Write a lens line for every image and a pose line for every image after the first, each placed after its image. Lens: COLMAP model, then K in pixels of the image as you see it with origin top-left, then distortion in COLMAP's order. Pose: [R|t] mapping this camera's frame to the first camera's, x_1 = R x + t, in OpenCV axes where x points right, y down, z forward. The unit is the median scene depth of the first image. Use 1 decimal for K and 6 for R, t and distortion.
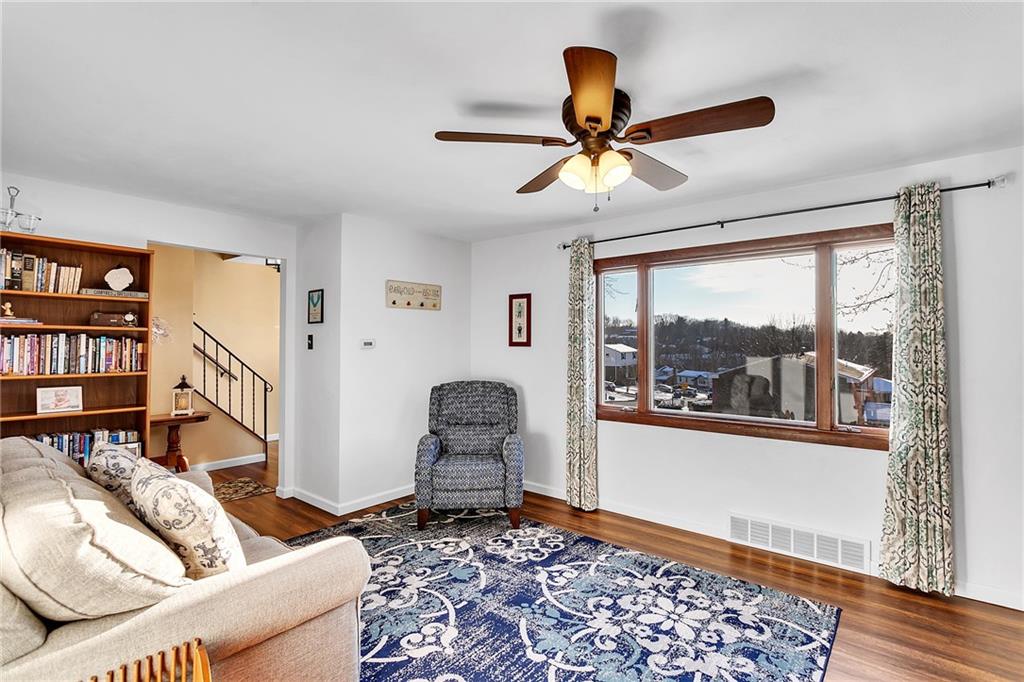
lens RADIAL K [[487.0, 0, 516.3], [0, 487.0, 337.6], [0, 0, 1]] dist [-0.020387, 0.008300]
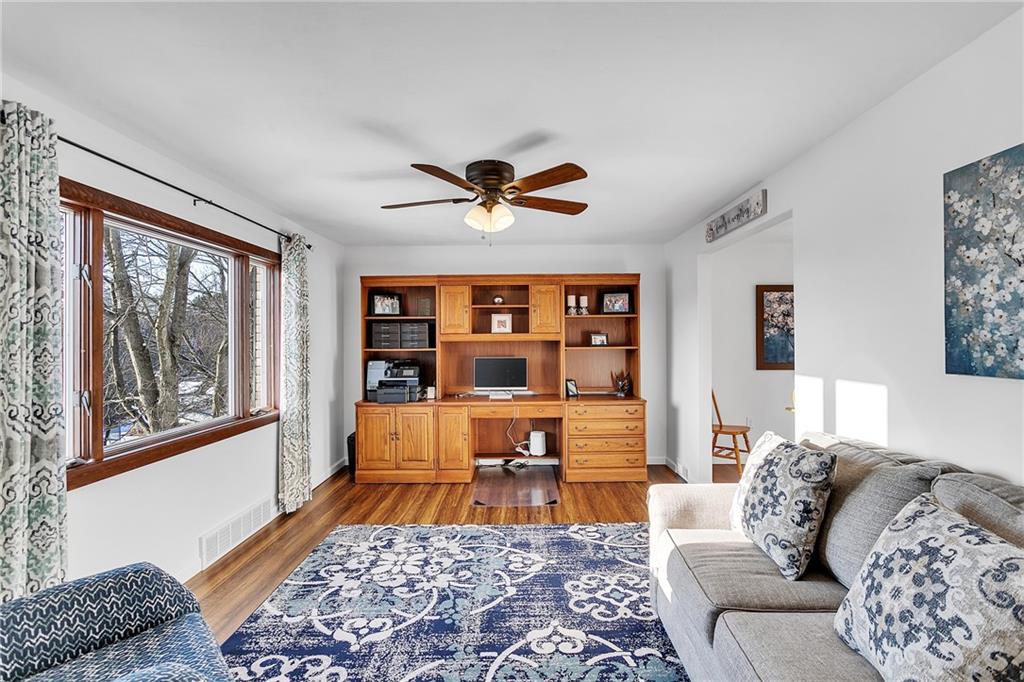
lens RADIAL K [[487.0, 0, 516.3], [0, 487.0, 337.6], [0, 0, 1]] dist [-0.020387, 0.008300]
pose [[-0.625981, 0.007438, 0.779803, -0.754857], [-0.004093, 0.999909, -0.012822, 0.015616], [-0.779828, -0.011218, -0.625894, 1.411726]]
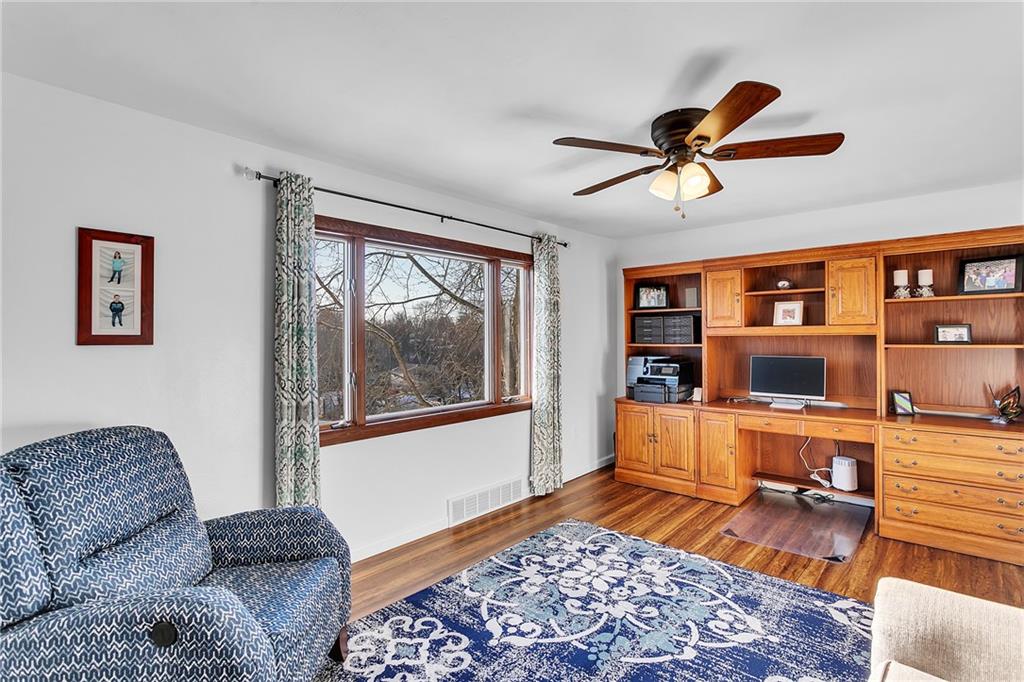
lens RADIAL K [[487.0, 0, 516.3], [0, 487.0, 337.6], [0, 0, 1]] dist [-0.020387, 0.008300]
pose [[0.041979, -0.002588, 0.999115, -0.757679], [-0.006980, 0.999971, 0.002884, 0.012325], [-0.999094, -0.007095, 0.041959, 1.040628]]
